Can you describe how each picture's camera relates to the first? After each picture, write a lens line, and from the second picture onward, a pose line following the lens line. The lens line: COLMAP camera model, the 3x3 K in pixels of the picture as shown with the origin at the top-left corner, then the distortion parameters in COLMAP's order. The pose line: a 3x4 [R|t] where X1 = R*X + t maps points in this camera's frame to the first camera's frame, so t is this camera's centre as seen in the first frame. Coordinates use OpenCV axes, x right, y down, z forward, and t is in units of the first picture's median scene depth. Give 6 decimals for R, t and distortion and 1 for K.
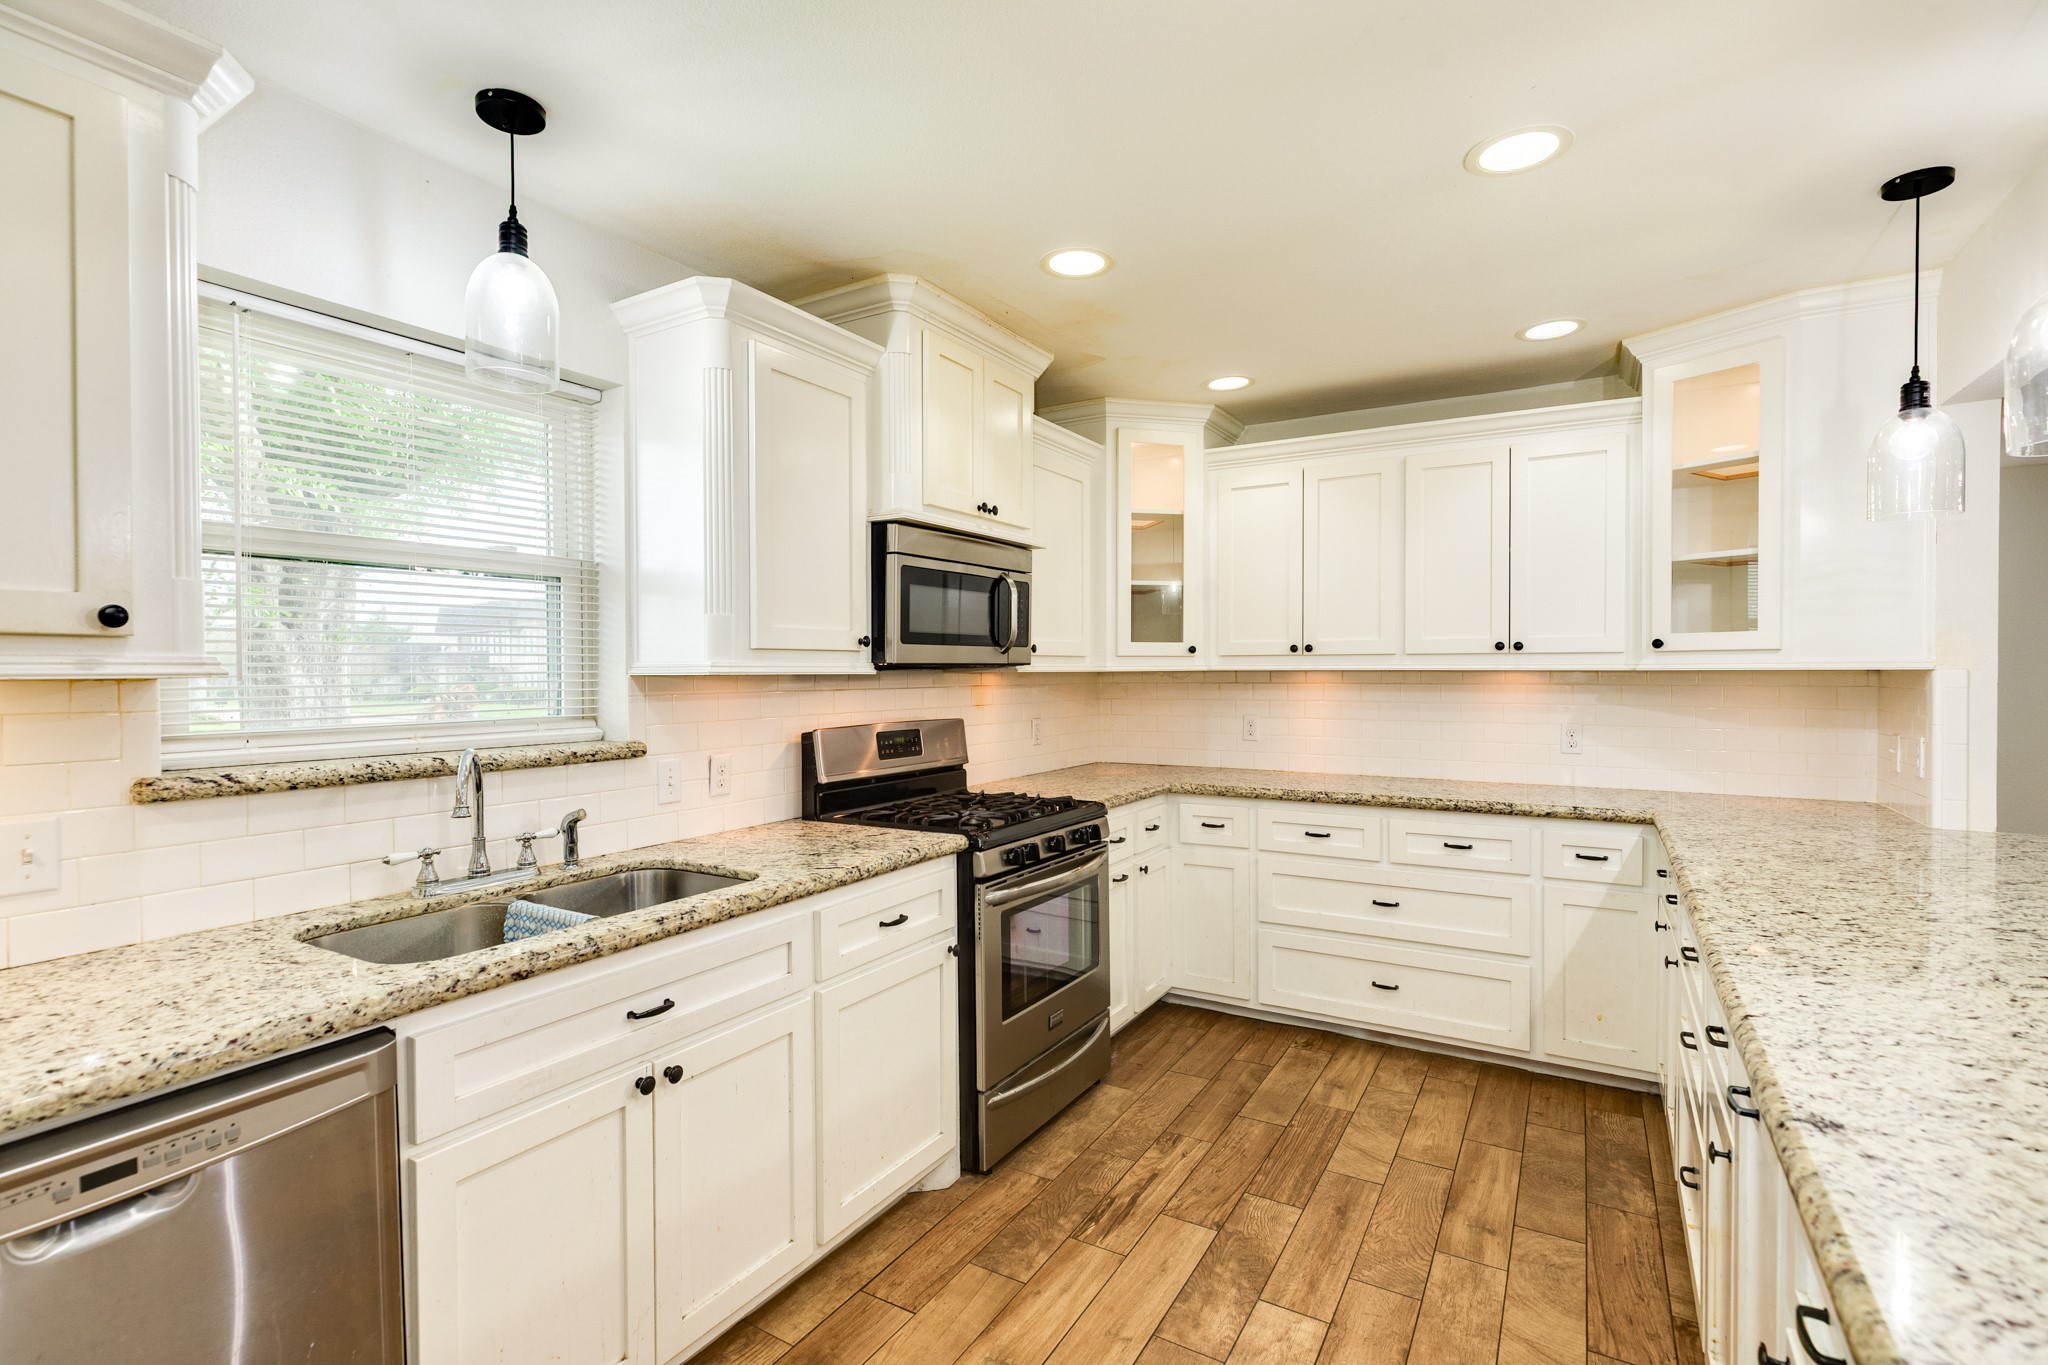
lens RADIAL K [[950.2, 0, 1022.3], [0, 950.2, 680.4], [0, 0, 1]] dist [-0.003406, 0.000346]
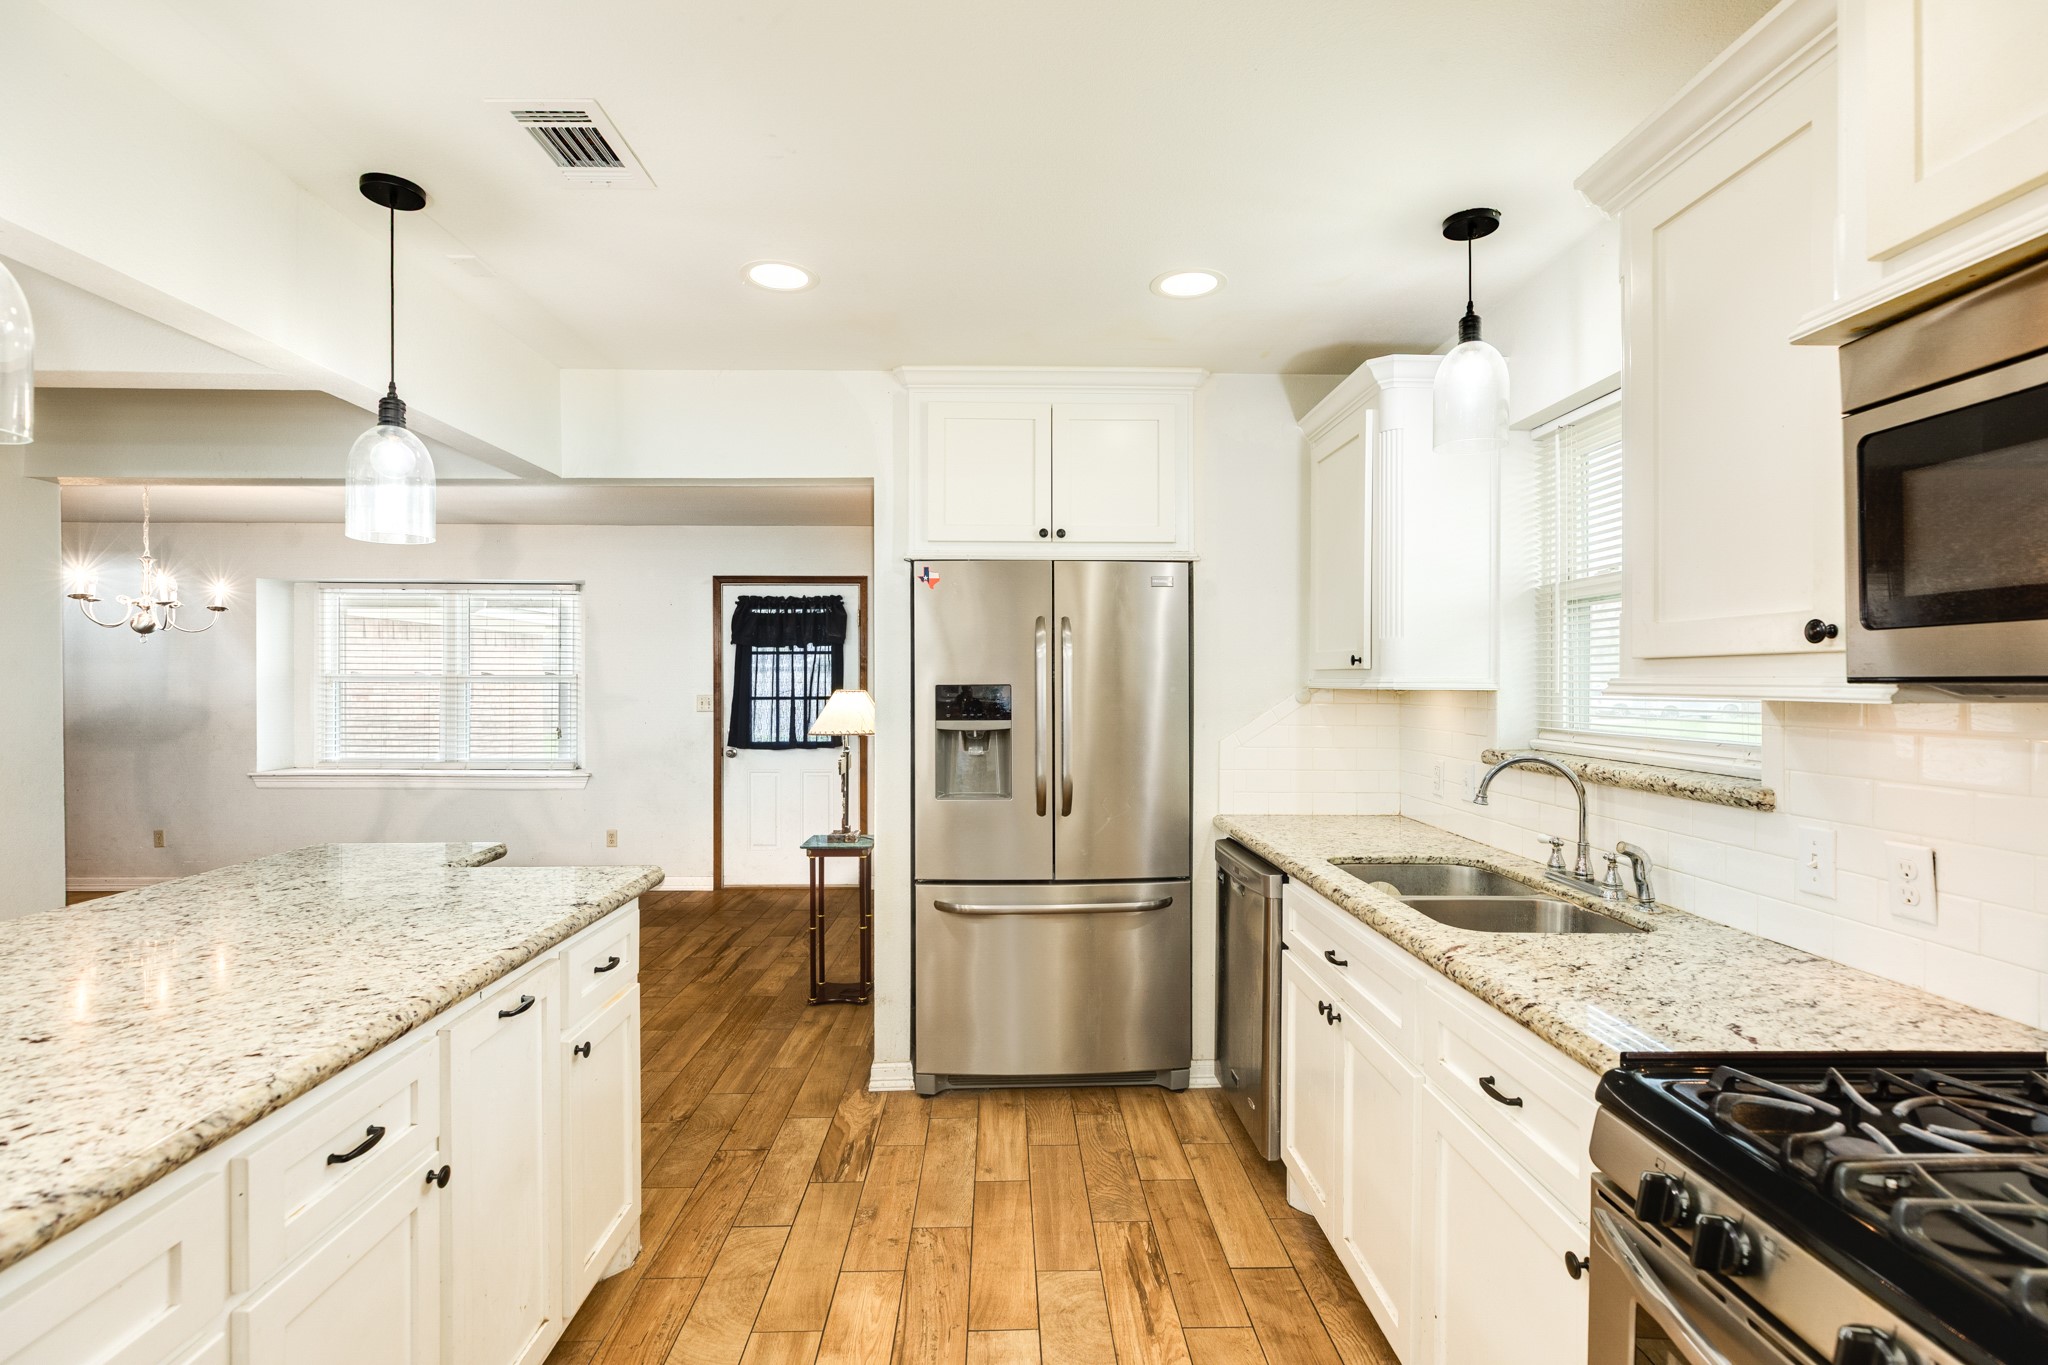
lens RADIAL K [[950.2, 0, 1022.3], [0, 950.2, 680.4], [0, 0, 1]] dist [-0.003406, 0.000346]
pose [[-0.844968, 0.003857, -0.534803, 0.359654], [-0.002430, 0.999936, 0.011050, -0.018686], [0.534812, 0.010637, -0.844904, 1.044185]]
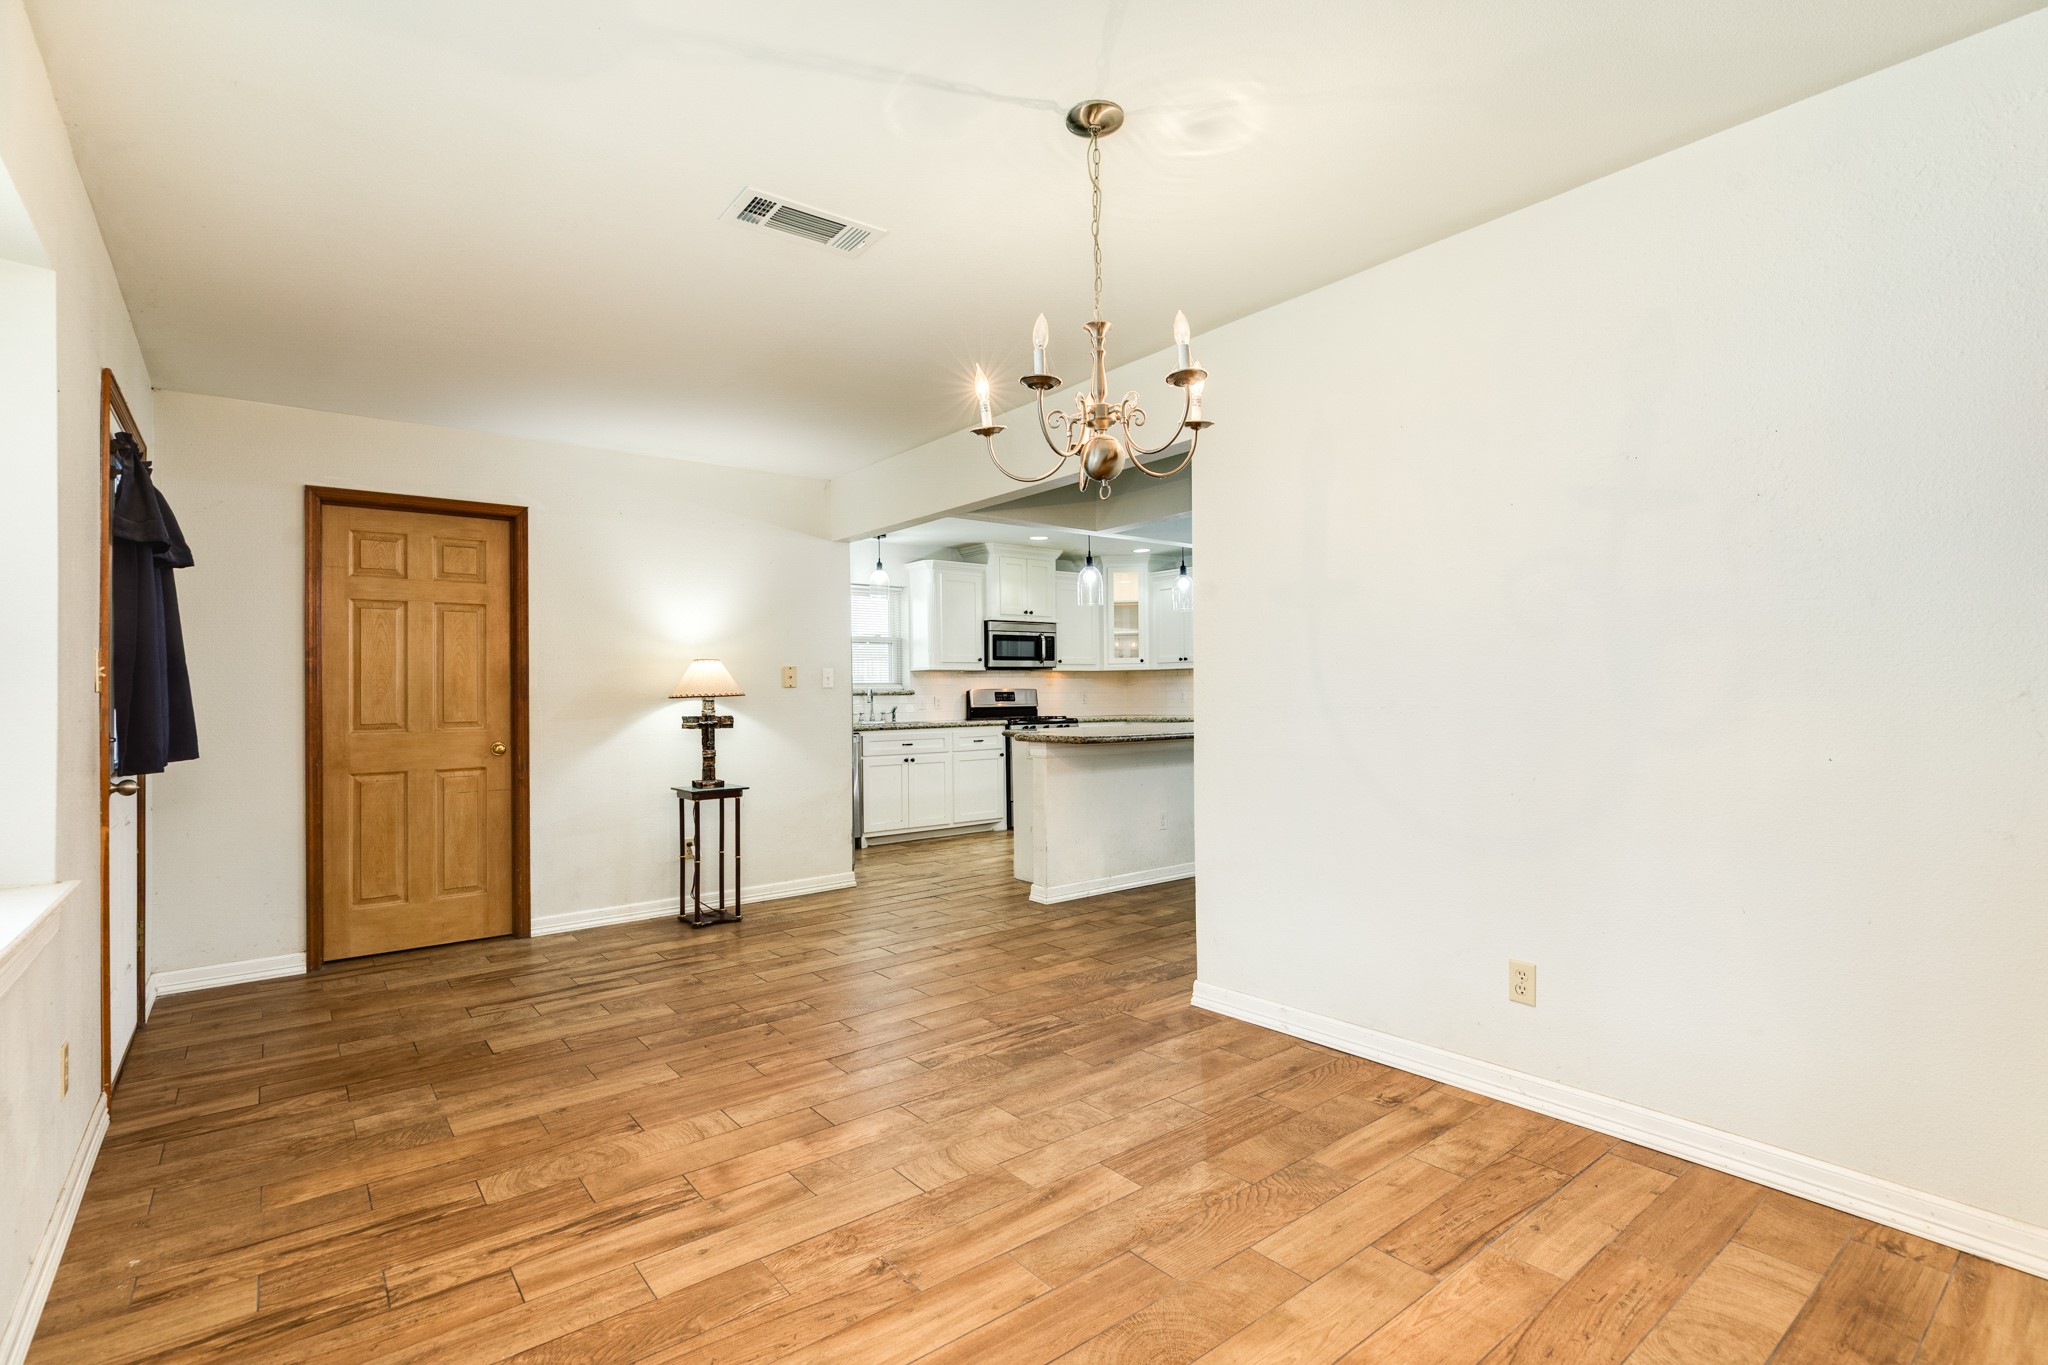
lens RADIAL K [[950.2, 0, 1022.3], [0, 950.2, 680.4], [0, 0, 1]] dist [-0.003406, 0.000346]
pose [[0.940013, -0.010051, -0.340991, 0.900258], [0.003957, 0.999820, -0.018560, 0.074960], [0.341116, 0.016097, 0.939883, -1.652896]]
